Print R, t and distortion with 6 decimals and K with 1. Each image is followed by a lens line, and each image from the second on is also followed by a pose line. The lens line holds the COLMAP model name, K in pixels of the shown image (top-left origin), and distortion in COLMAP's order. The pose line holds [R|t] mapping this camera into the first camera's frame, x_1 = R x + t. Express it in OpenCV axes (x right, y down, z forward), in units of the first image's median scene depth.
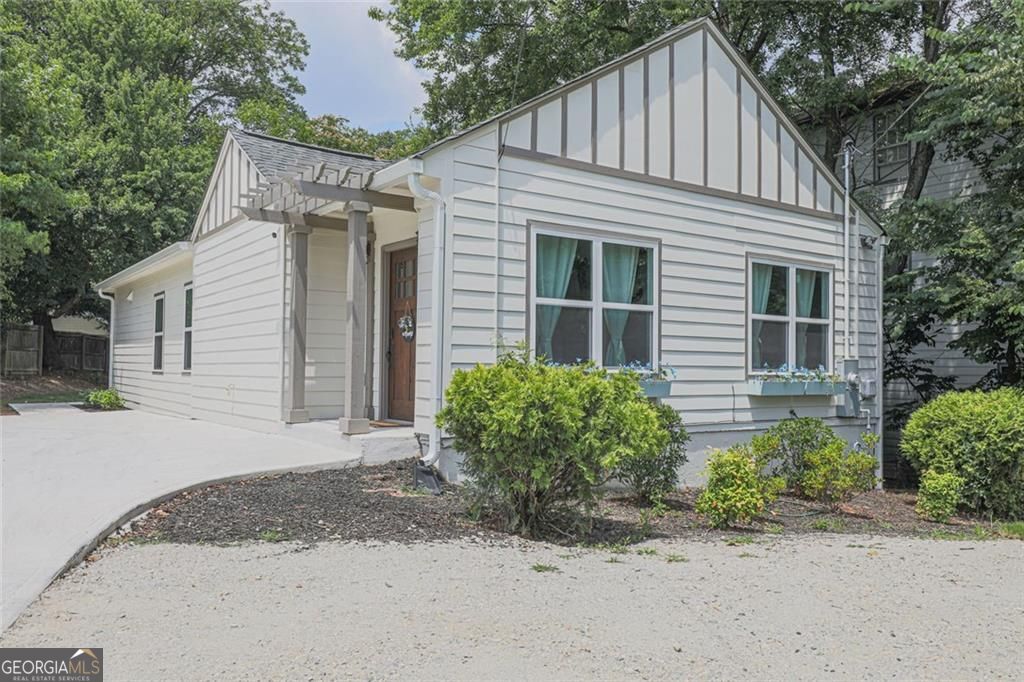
lens RADIAL K [[785.0, 0, 512.0], [0, 785.0, 341.0], [0, 0, 1]] dist [-0.008357, 0.000408]
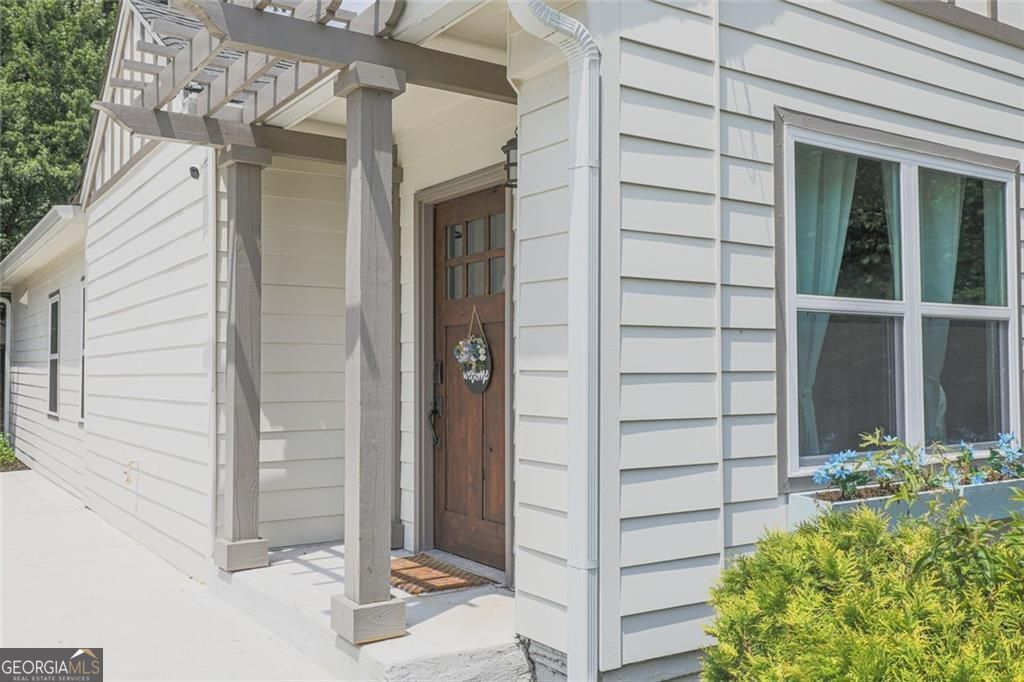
lens RADIAL K [[920.5, 0, 512.0], [0, 920.5, 341.0], [0, 0, 1]] dist [0.009473, 0.002247]
pose [[0.999453, -0.013660, -0.030116, -0.092473], [0.013686, 0.999906, 0.000676, -0.028980], [0.030104, -0.001088, 0.999546, 0.440493]]
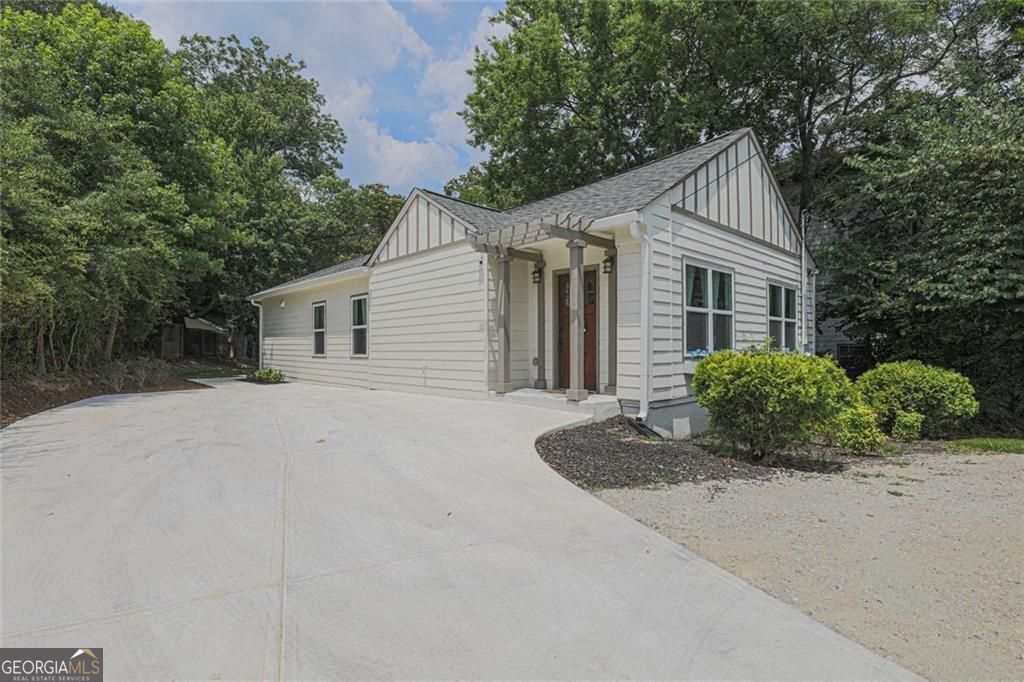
lens RADIAL K [[494.5, 0, 512.0], [0, 494.5, 341.0], [0, 0, 1]] dist [-0.042818, -0.000090]
pose [[0.991332, -0.009911, 0.131007, -0.369179], [0.007156, 0.999744, 0.021481, -0.010156], [-0.131186, -0.020358, 0.991149, 0.093679]]
